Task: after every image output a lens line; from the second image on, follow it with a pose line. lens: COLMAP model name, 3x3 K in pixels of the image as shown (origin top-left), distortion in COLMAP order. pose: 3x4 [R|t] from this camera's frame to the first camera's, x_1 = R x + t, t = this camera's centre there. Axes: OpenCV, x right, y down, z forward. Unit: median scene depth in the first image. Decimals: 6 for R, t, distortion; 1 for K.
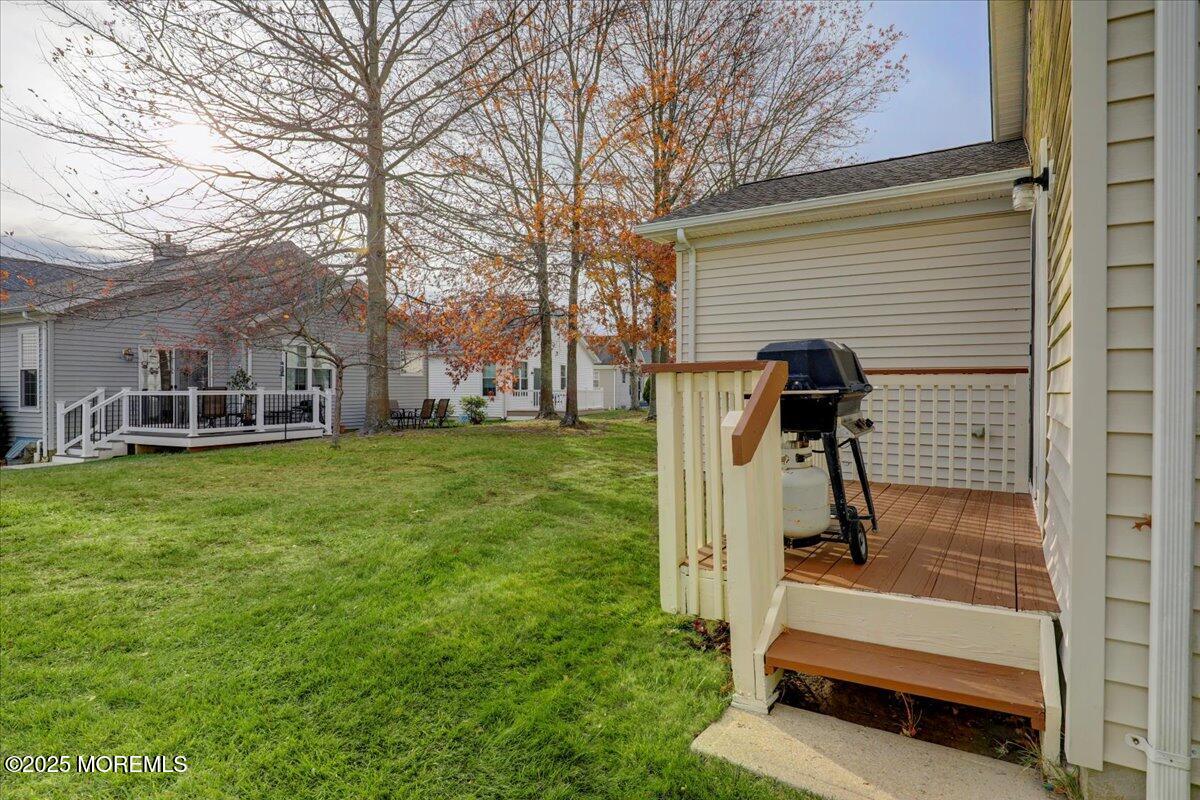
lens RADIAL K [[645.7, 0, 600.0], [0, 645.7, 400.0], [0, 0, 1]] dist [0.001700, -0.000309]
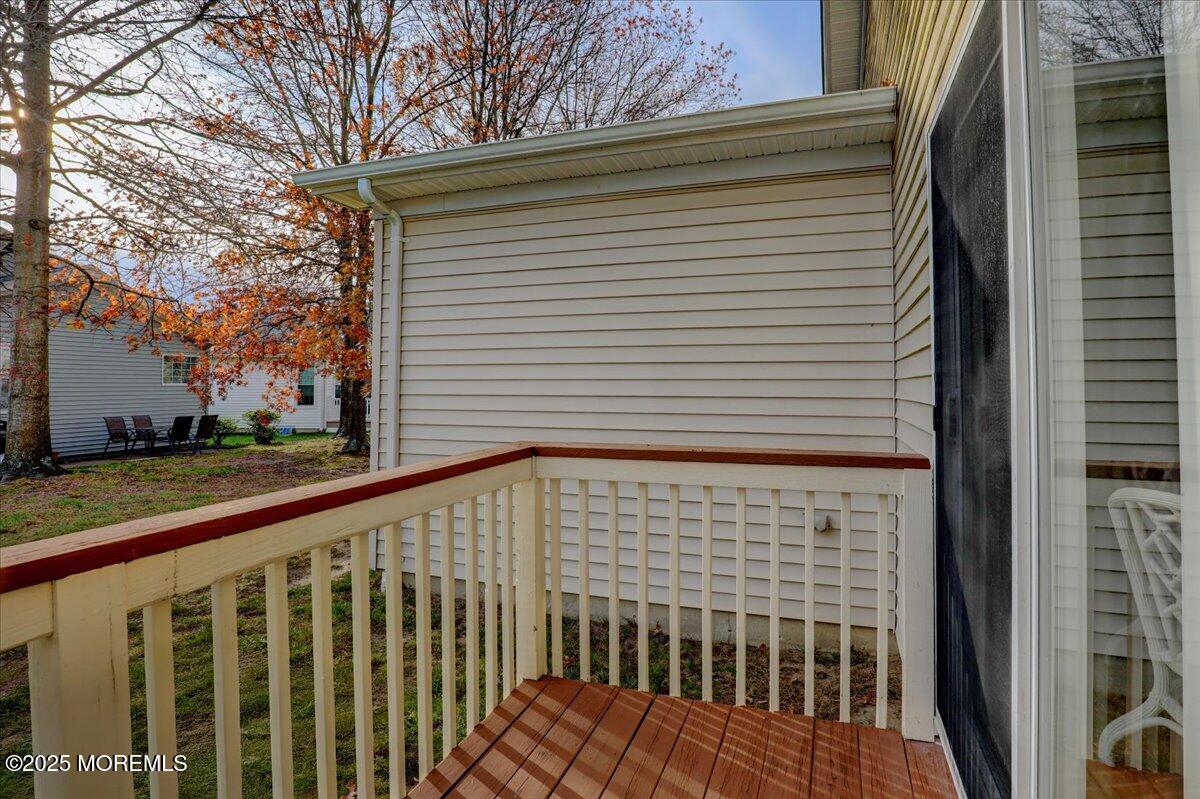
lens RADIAL K [[571.1, 0, 597.6], [0, 571.1, 381.4], [0, 0, 1]] dist [0.001778, -0.000336]
pose [[0.982454, 0.004635, 0.186450, 0.148967], [-0.000310, 0.999730, -0.023223, -0.038412], [-0.186507, 0.022758, 0.982190, 0.267734]]
